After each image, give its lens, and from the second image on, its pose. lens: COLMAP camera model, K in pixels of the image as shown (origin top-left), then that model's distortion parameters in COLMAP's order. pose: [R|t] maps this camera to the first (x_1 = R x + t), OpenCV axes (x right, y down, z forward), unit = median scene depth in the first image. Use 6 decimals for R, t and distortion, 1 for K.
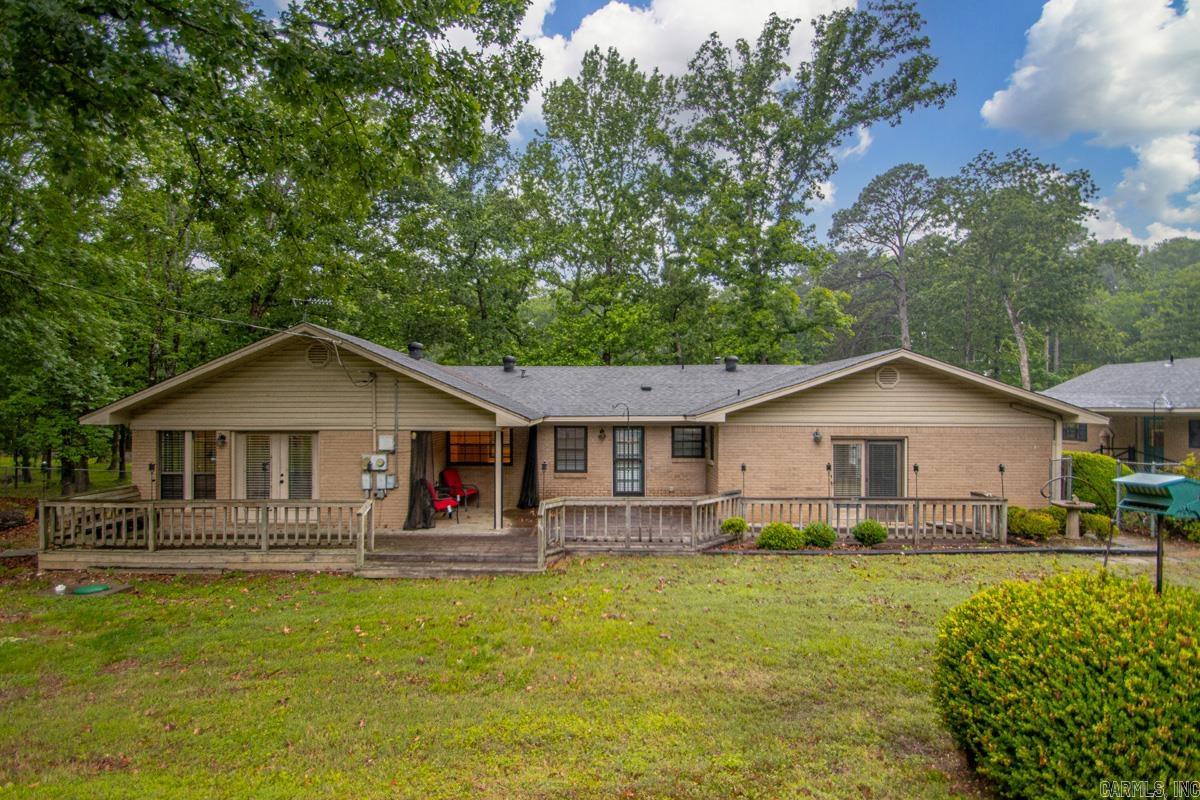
lens RADIAL K [[583.1, 0, 613.7], [0, 583.1, 415.2], [0, 0, 1]] dist [-0.004157, -0.024696]
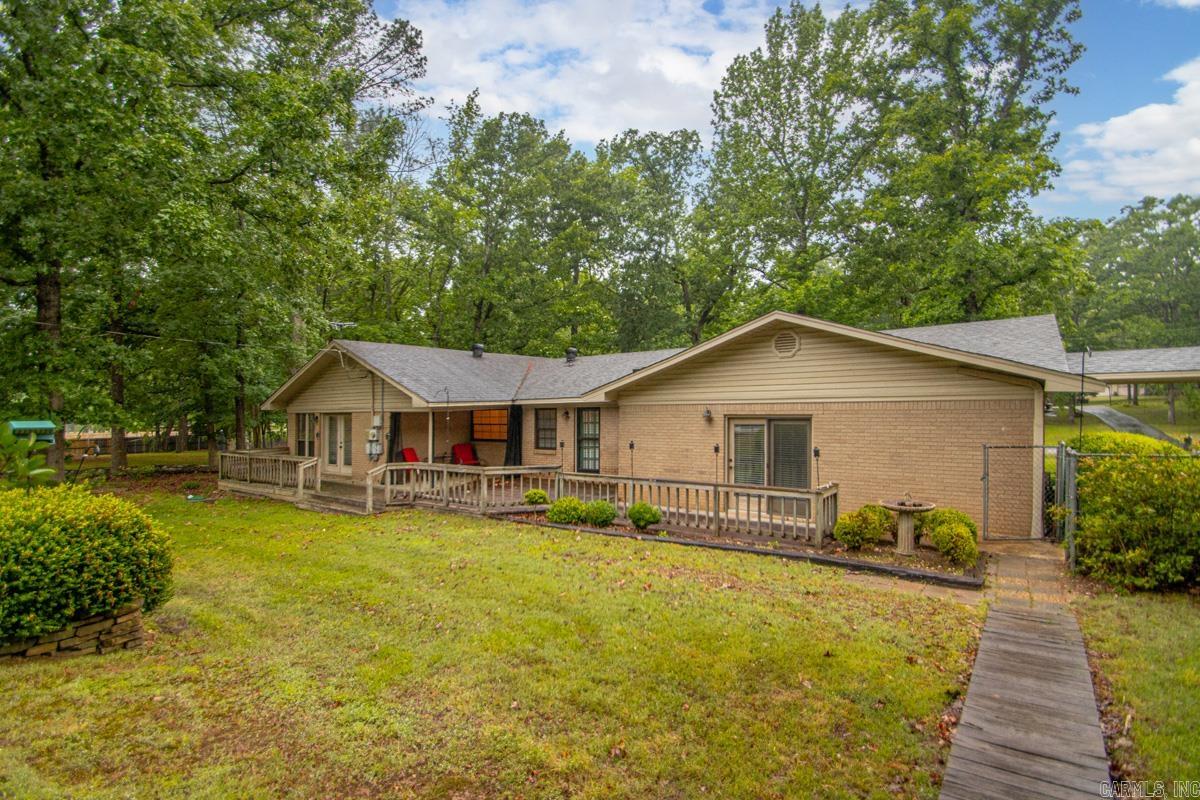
lens RADIAL K [[578.4, 0, 574.5], [0, 578.4, 402.2], [0, 0, 1]] dist [0.002365, -0.018423]
pose [[0.794208, -0.019117, -0.607345, 0.725146], [0.015420, 0.999817, -0.011306, 0.022708], [0.607450, -0.000386, 0.794357, 0.156828]]
